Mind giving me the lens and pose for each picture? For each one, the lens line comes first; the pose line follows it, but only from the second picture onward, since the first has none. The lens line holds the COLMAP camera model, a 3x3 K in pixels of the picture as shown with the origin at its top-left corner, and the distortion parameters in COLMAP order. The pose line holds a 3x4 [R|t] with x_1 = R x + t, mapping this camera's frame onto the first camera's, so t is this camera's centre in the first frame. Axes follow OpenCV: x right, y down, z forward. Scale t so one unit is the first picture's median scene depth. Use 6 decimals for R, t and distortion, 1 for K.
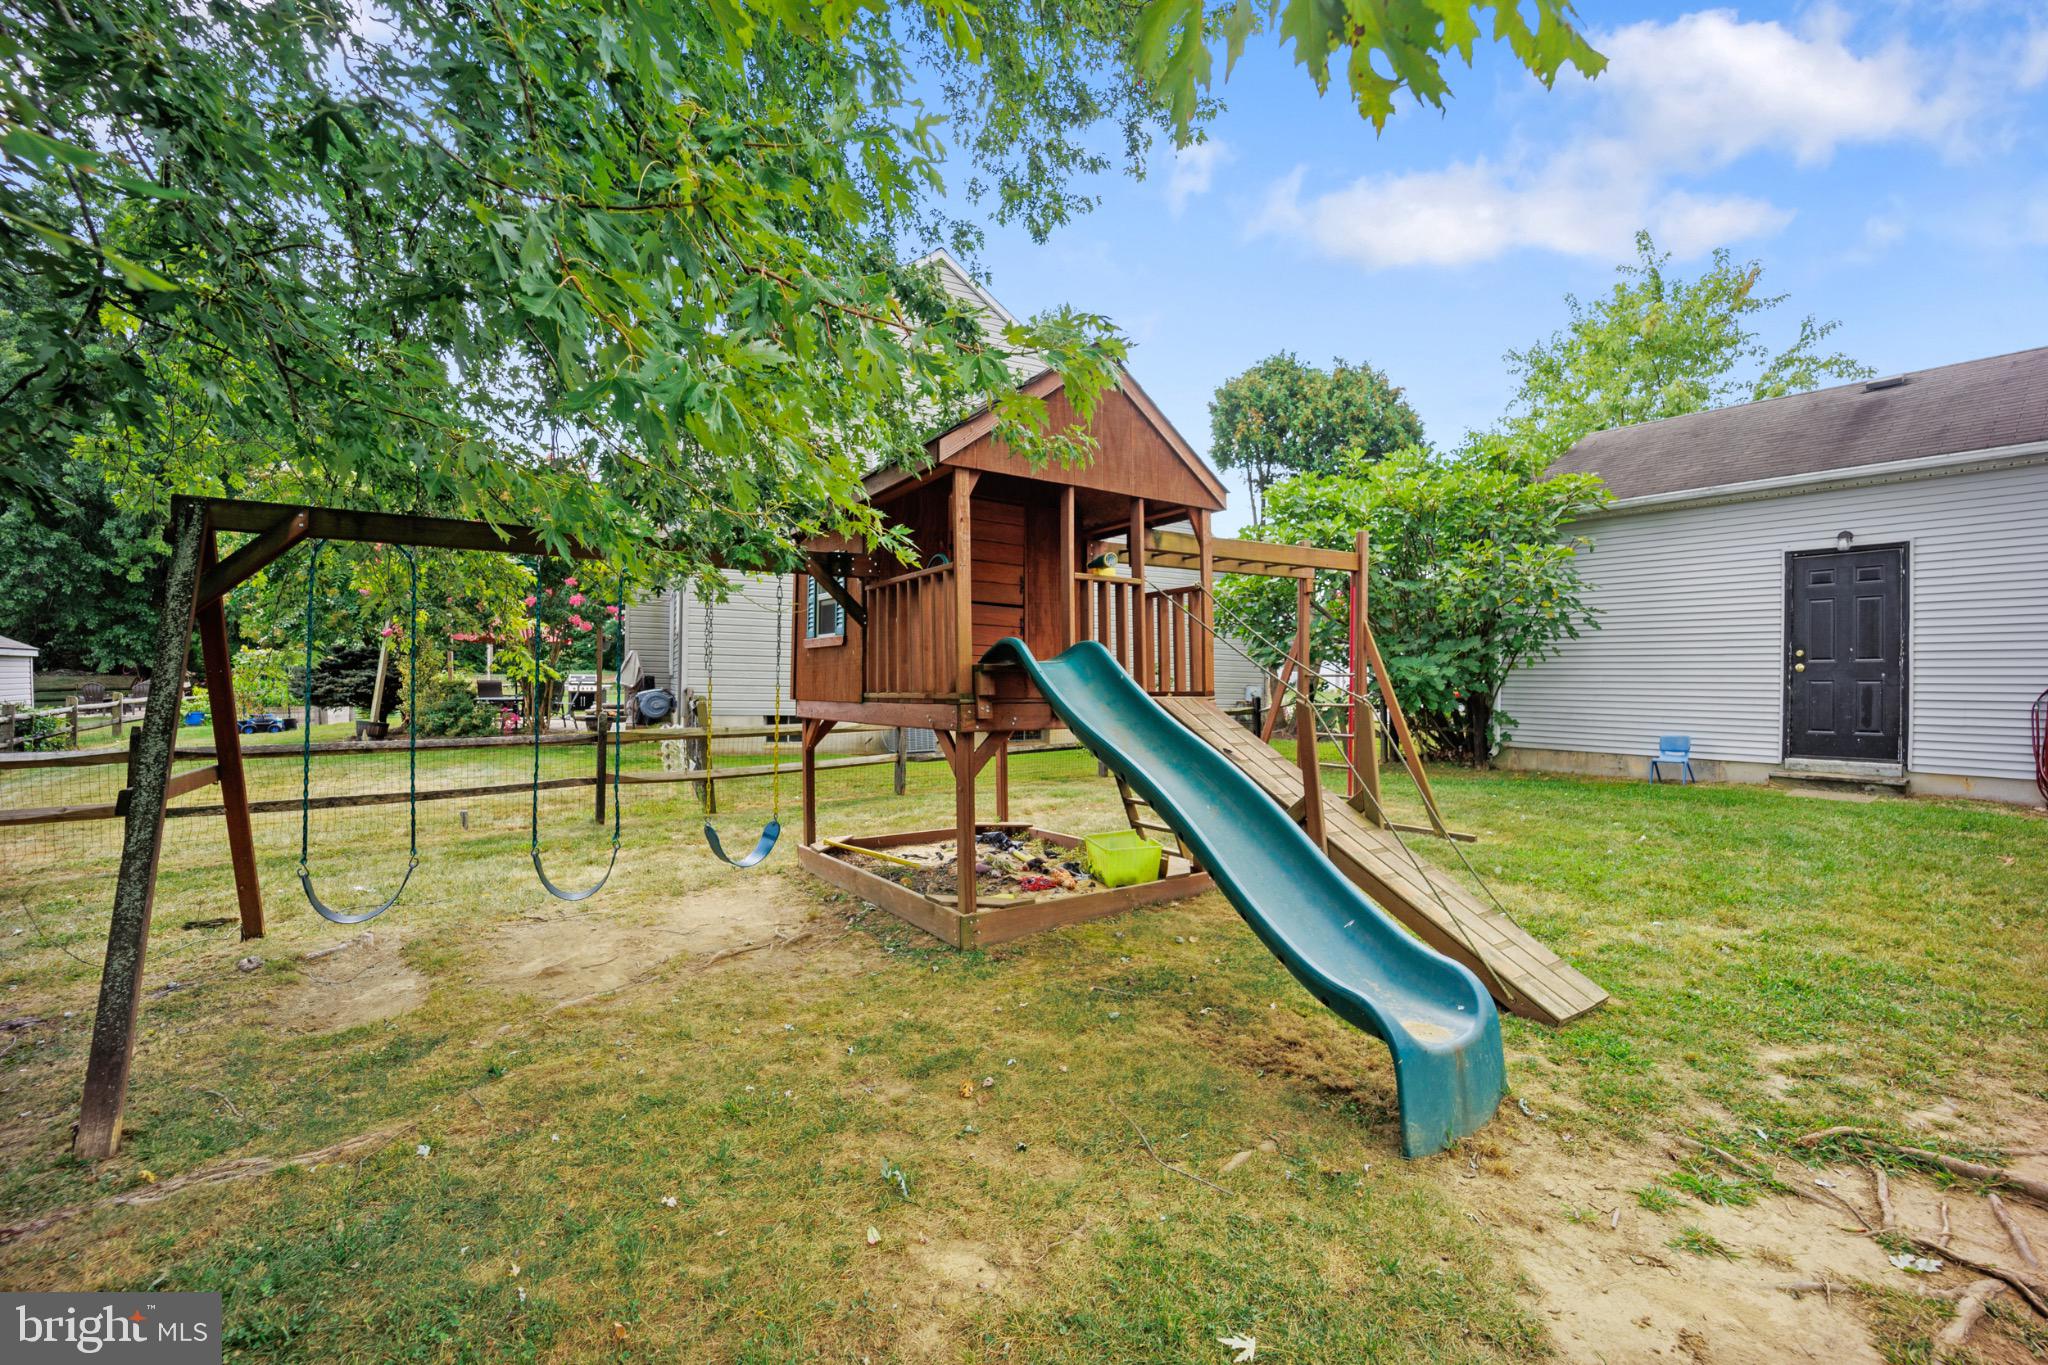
lens RADIAL K [[850.9, 0, 1016.2], [0, 850.9, 698.9], [0, 0, 1]] dist [-0.002308, -0.009886]
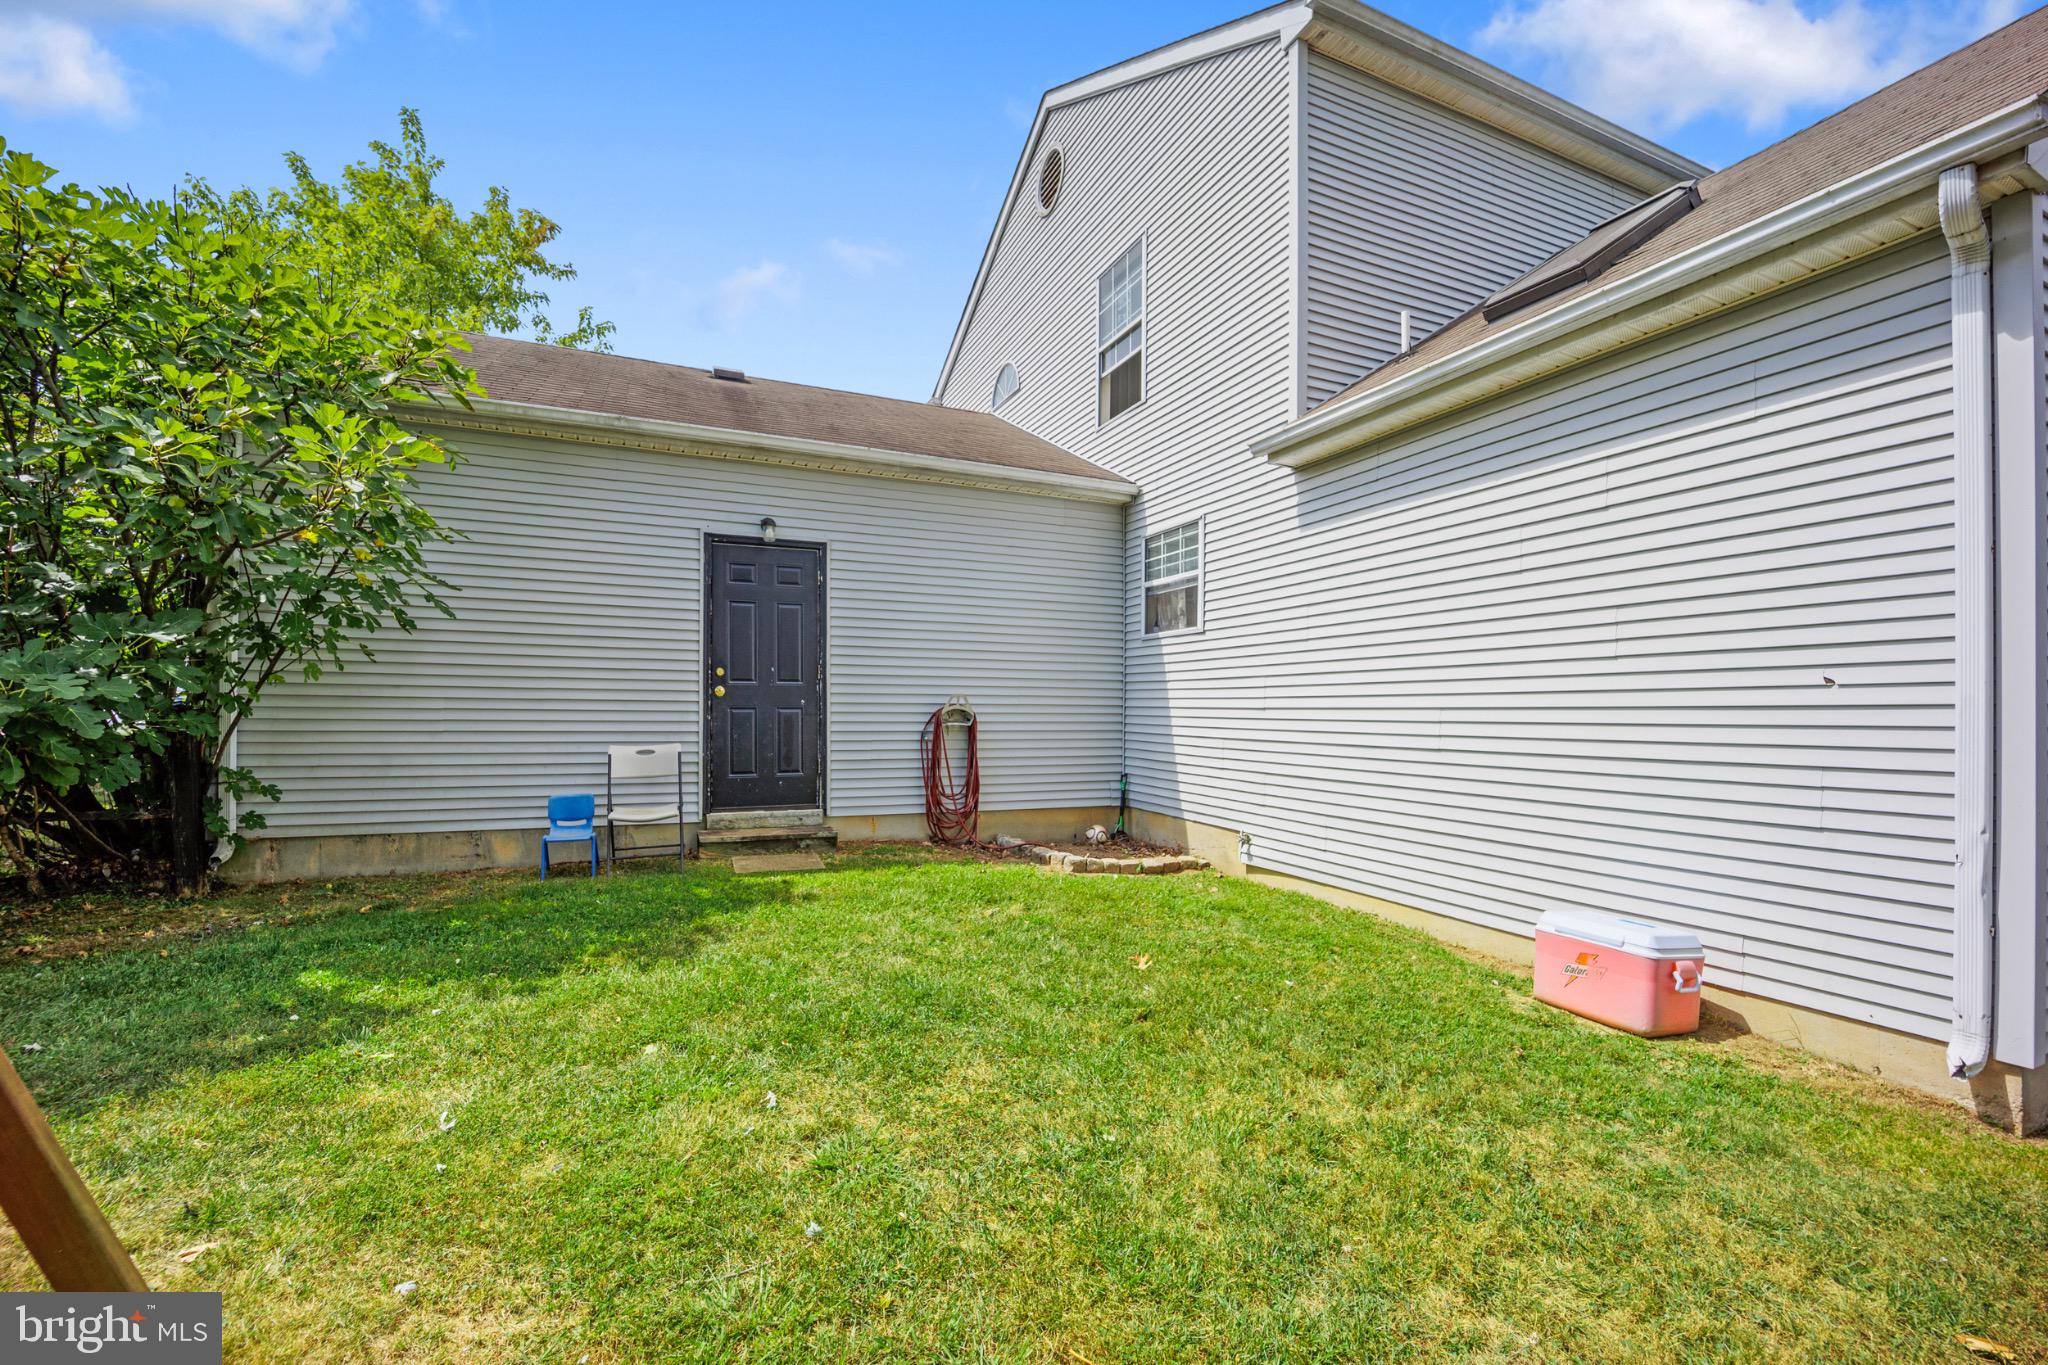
lens RADIAL K [[850.9, 0, 1016.2], [0, 850.9, 698.9], [0, 0, 1]] dist [-0.002308, -0.009886]
pose [[0.244876, -0.000114, 0.969554, 0.231506], [0.009185, 0.999955, -0.002202, -0.022873], [-0.969511, 0.009445, 0.244866, 0.493354]]
